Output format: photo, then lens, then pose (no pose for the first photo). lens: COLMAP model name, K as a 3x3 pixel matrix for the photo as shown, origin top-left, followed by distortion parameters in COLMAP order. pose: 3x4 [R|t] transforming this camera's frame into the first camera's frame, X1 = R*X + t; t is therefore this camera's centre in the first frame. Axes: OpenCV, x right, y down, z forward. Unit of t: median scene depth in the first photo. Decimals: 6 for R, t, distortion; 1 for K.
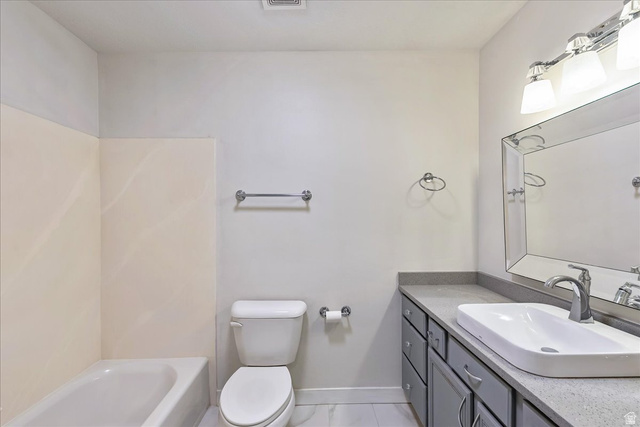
lens RADIAL K [[293.0, 0, 320.0], [0, 293.0, 213.5], [0, 0, 1]] dist [0.002227, 0.000168]
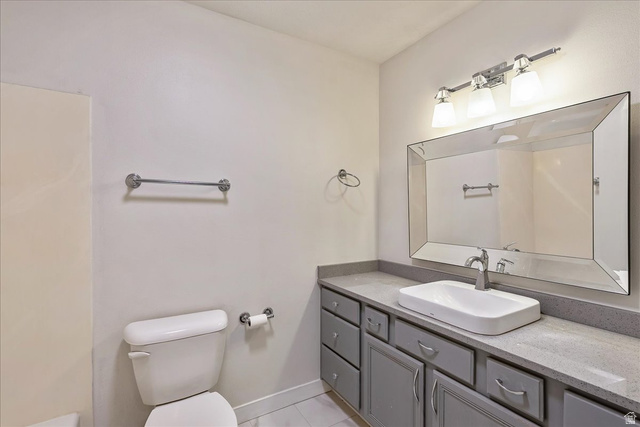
lens RADIAL K [[297.9, 0, 317.2], [0, 297.9, 210.4], [0, 0, 1]] dist [-0.001227, 0.000529]
pose [[0.867744, 0.008059, 0.496946, -0.252560], [-0.010491, 0.999943, 0.002103, 0.007639], [-0.496900, -0.007038, 0.867779, 0.118483]]
